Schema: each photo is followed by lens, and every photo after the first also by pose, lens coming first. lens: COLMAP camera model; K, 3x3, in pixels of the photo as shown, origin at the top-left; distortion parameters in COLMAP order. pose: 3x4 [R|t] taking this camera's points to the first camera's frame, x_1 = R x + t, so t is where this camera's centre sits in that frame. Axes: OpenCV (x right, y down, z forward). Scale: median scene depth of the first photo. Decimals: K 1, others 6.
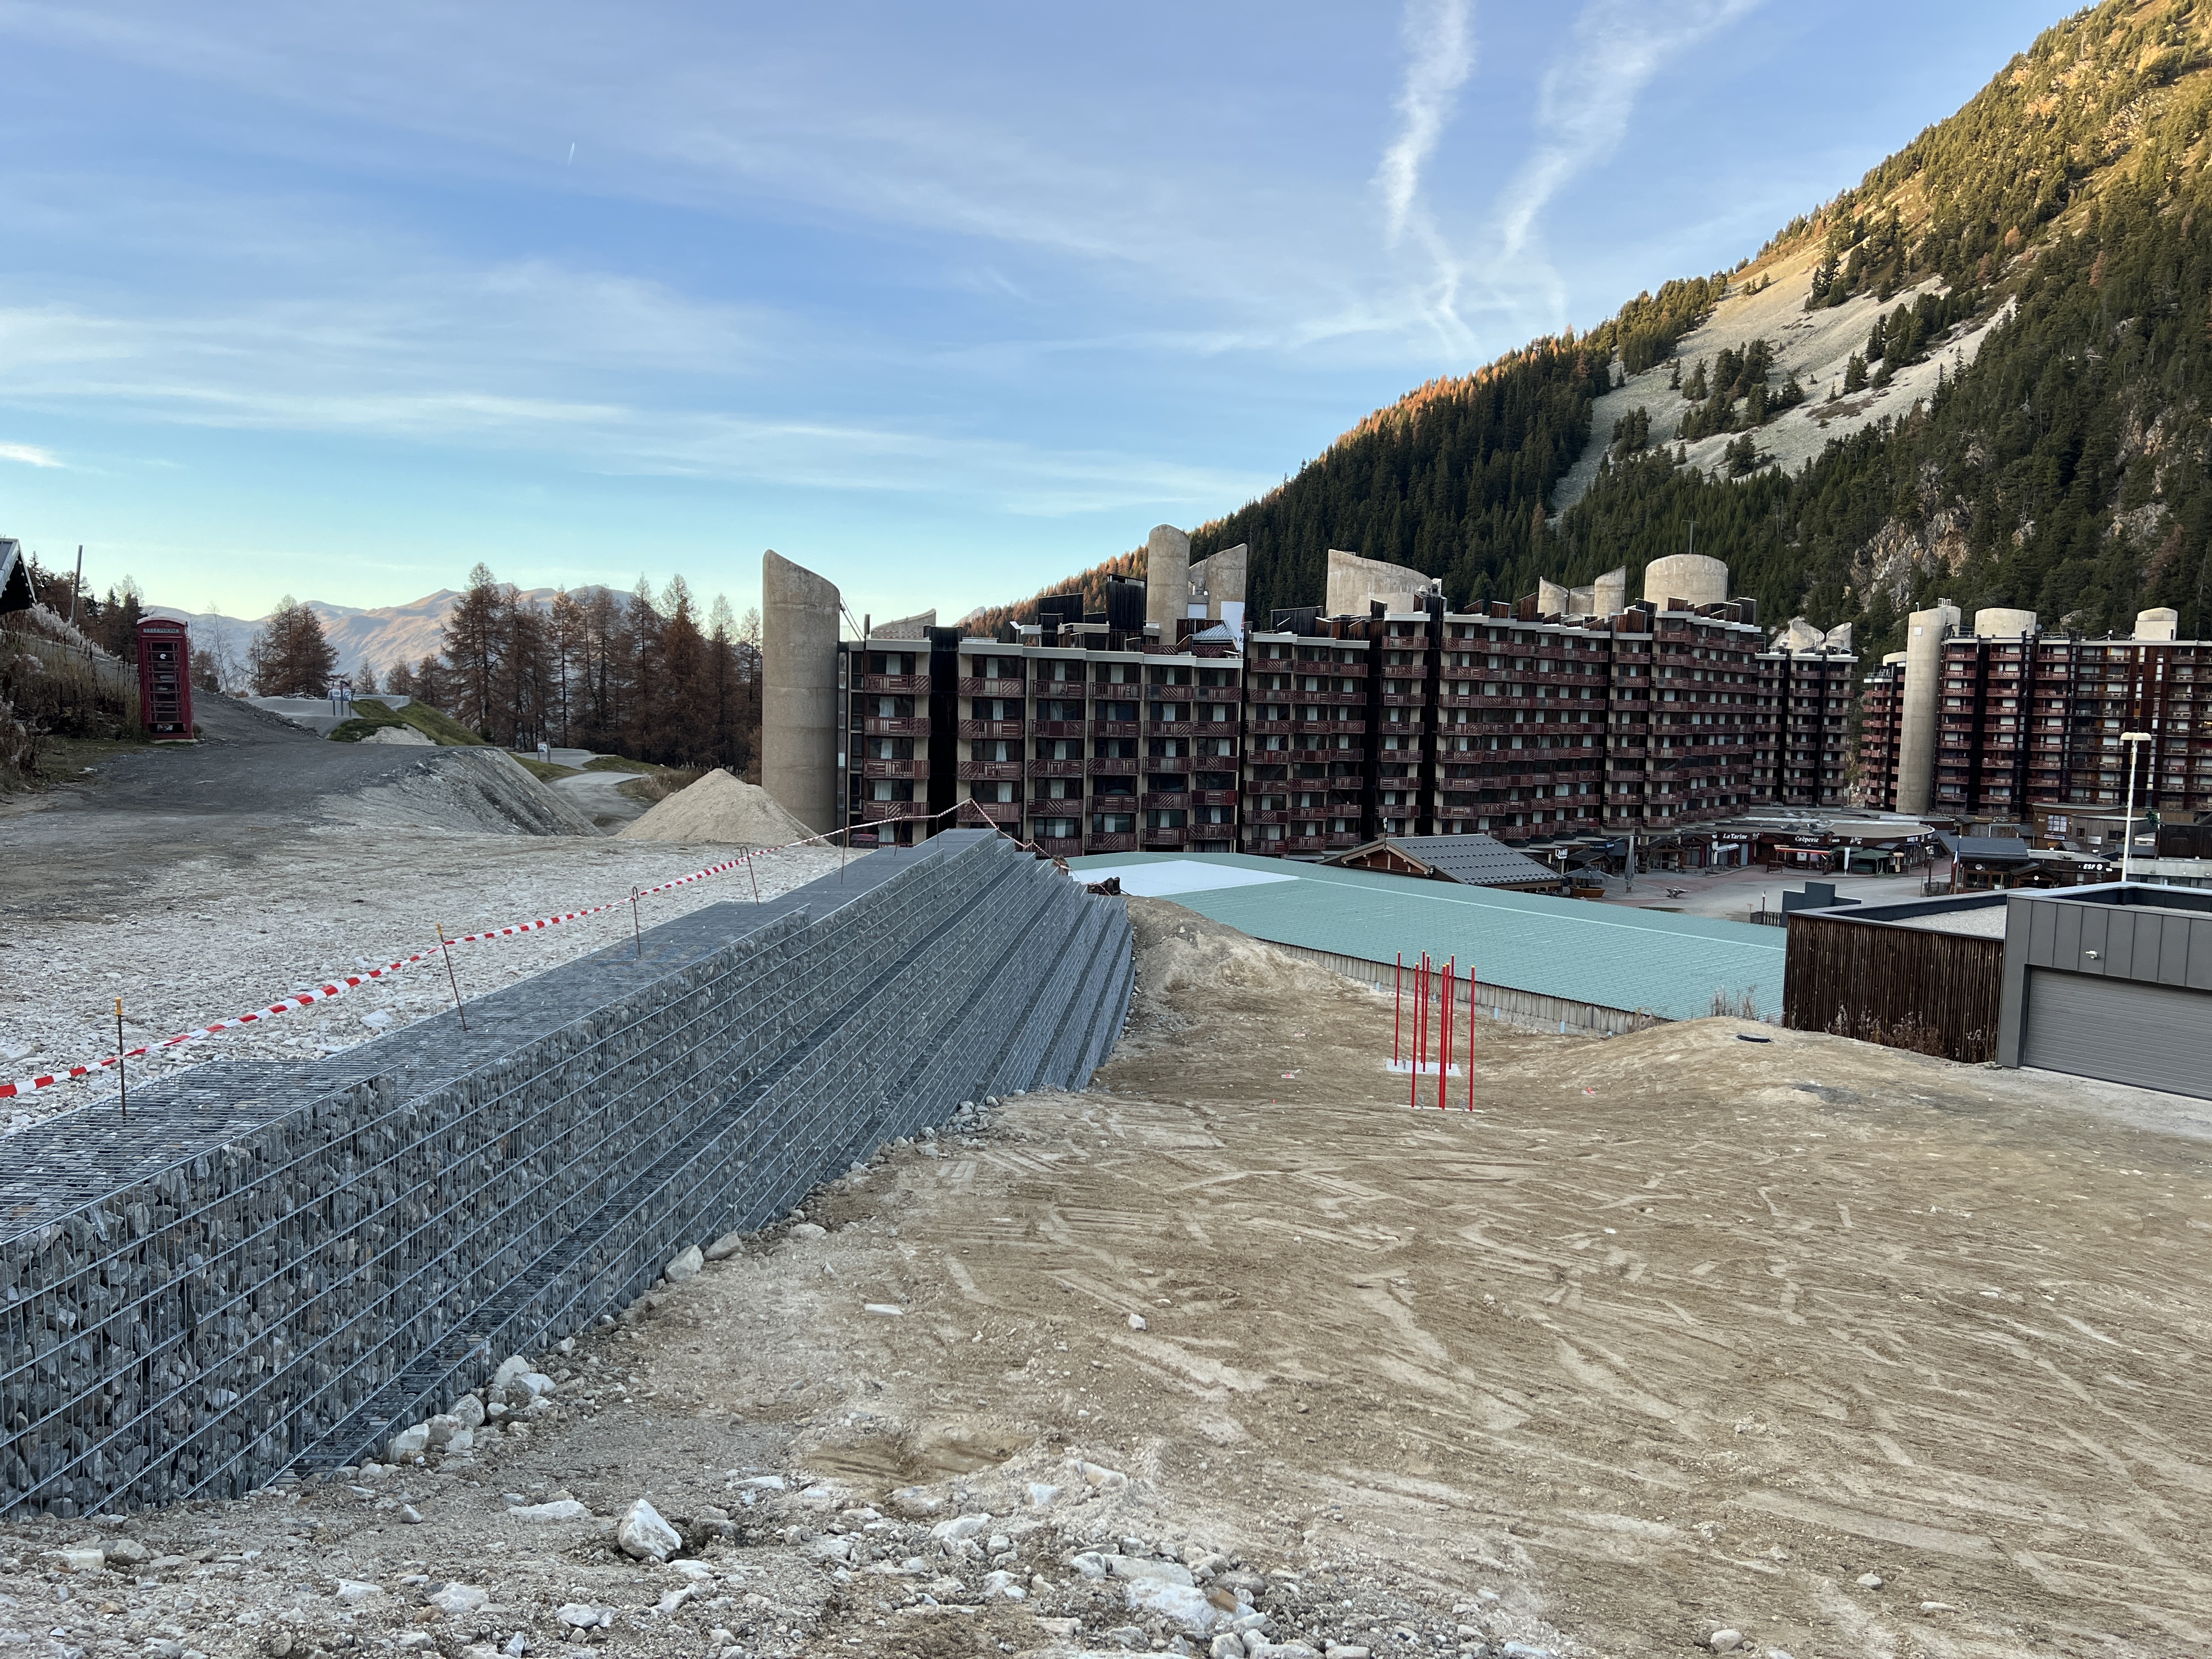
lens RADIAL K [[1663.0, 0, 1107.0], [0, 1663.0, 828.5], [0, 0, 1]] dist [0.050707, -0.046694]
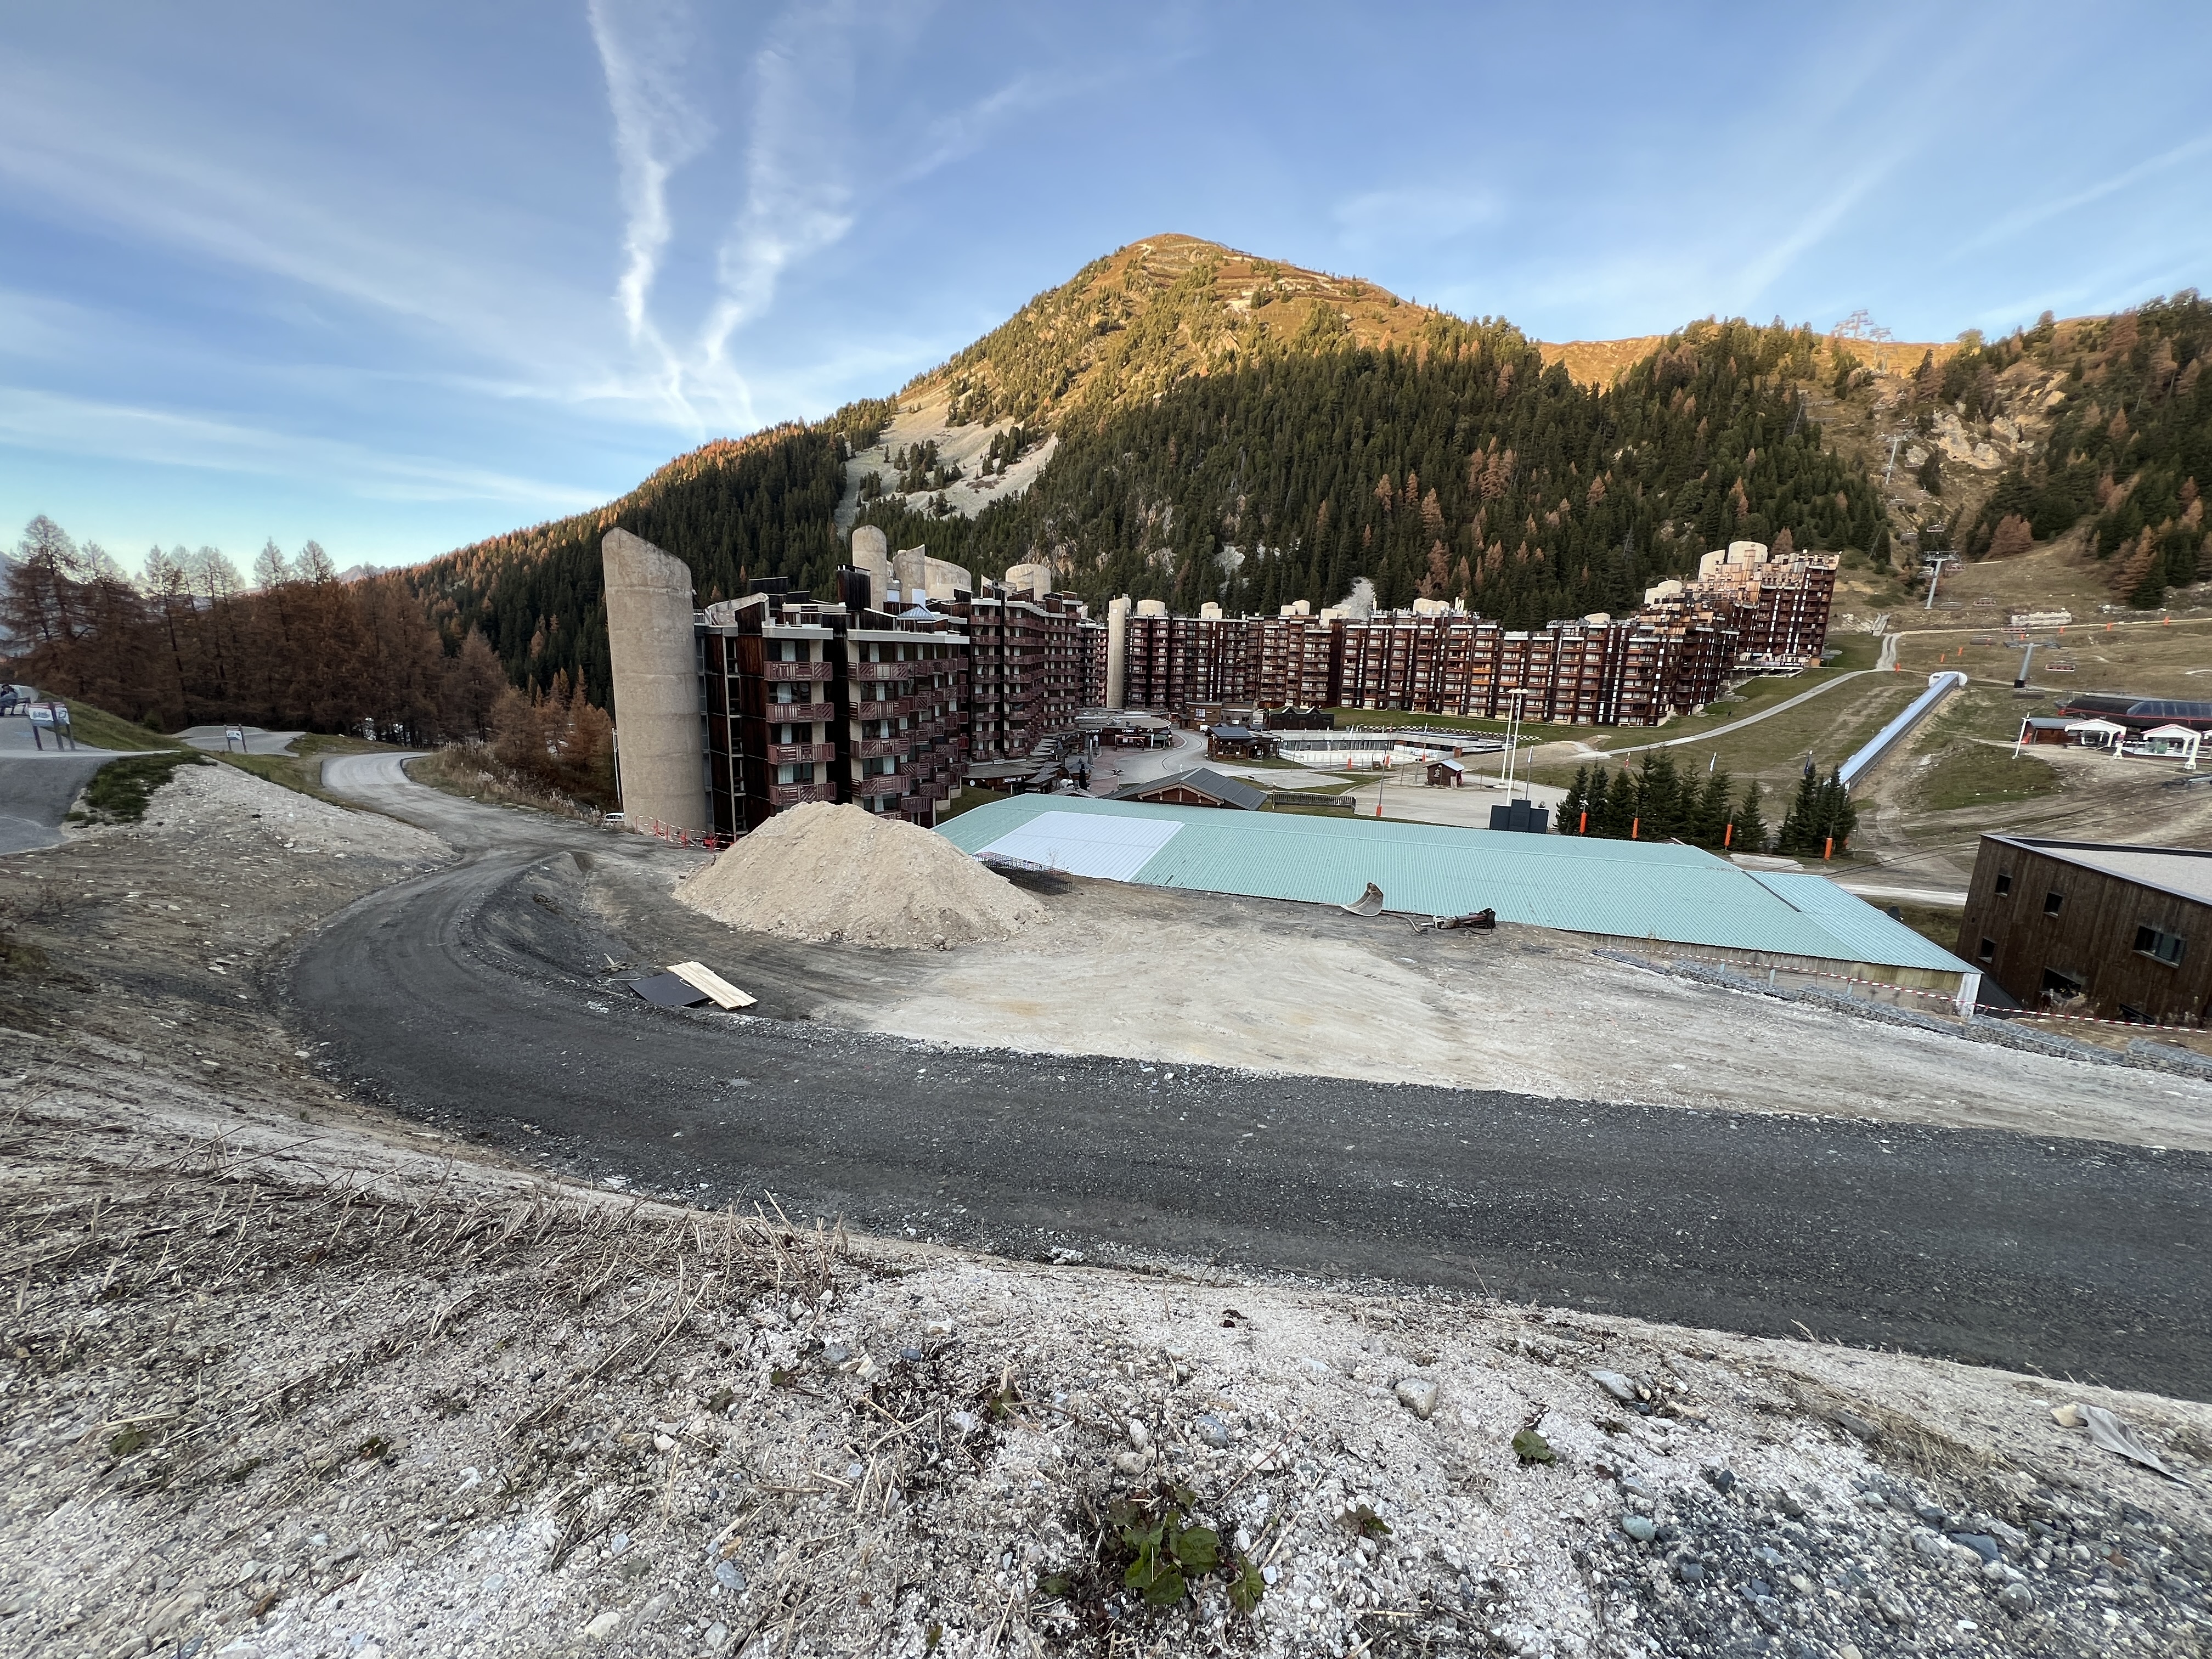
lens RADIAL K [[877.3, 0, 1102.4], [0, 877.3, 824.5], [0, 0, 1]] dist [0.000174, -0.000327]
pose [[0.813850, -0.117898, 0.568989, -0.127162], [0.039077, 0.988088, 0.148845, -0.028624], [-0.579760, -0.098903, 0.808763, 0.191066]]
